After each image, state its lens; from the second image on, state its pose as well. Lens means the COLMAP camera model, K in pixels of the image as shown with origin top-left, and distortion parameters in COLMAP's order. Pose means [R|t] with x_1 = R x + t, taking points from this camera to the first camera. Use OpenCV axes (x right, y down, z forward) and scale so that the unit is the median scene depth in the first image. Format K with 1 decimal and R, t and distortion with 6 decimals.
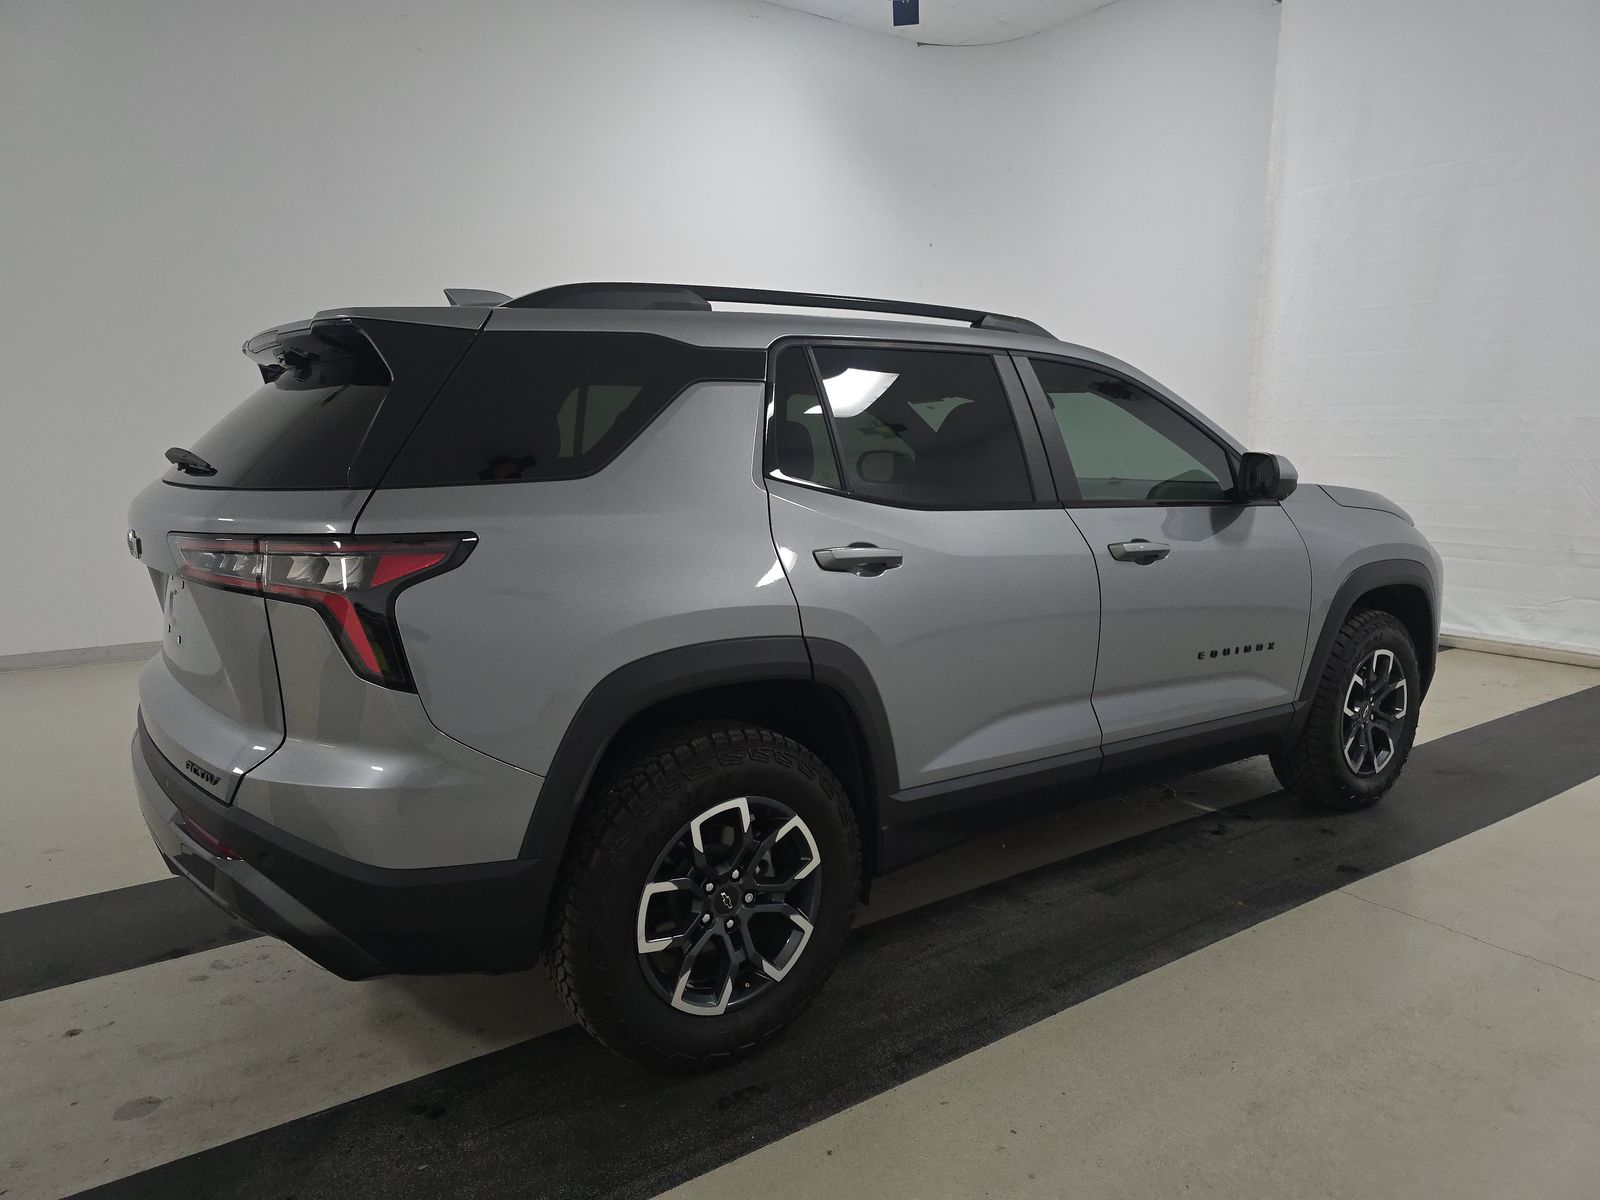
lens RADIAL K [[1081.8, 0, 811.8], [0, 1081.8, 588.8], [0, 0, 1]] dist [0.008696, -0.000785]
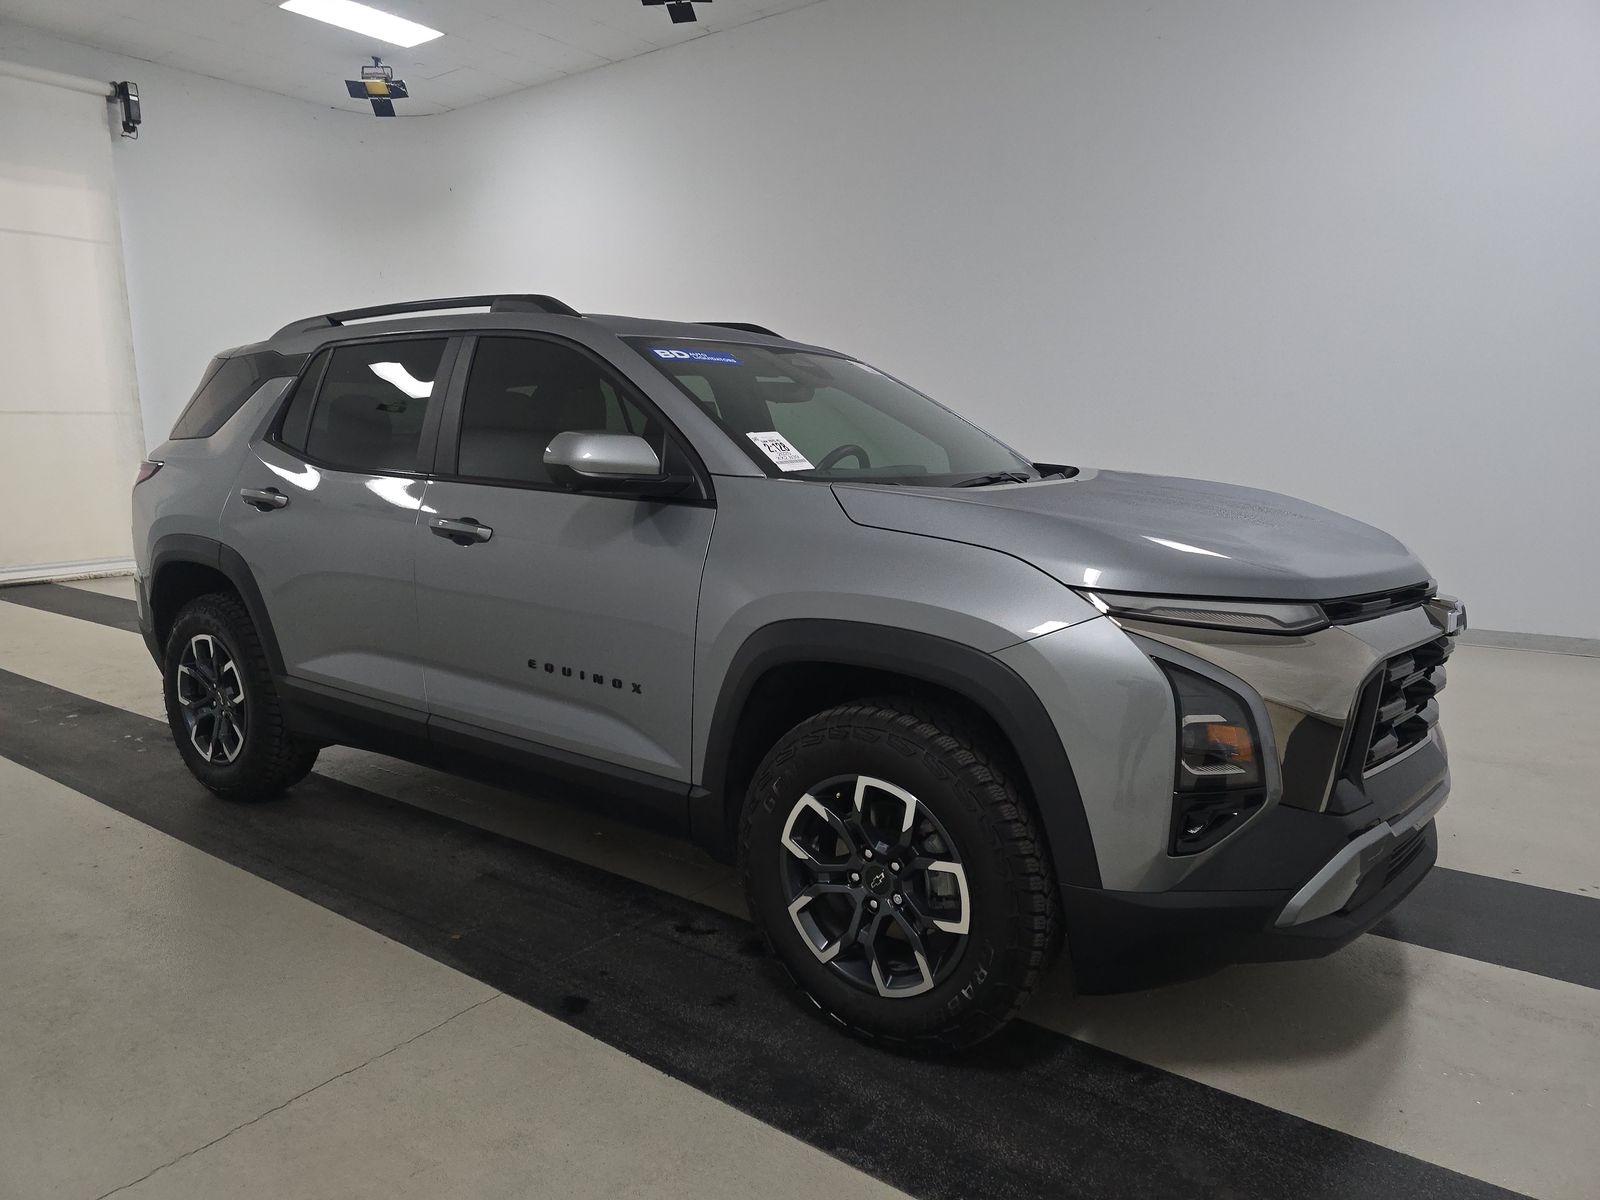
lens RADIAL K [[1081.8, 0, 806.6], [0, 1081.8, 604.7], [0, 0, 1]] dist [0.008696, -0.000785]
pose [[0.307612, 0.146076, -0.940232, 1.225091], [-0.127801, 0.985535, 0.111302, -0.108264], [0.942890, 0.085925, 0.321831, 0.921238]]
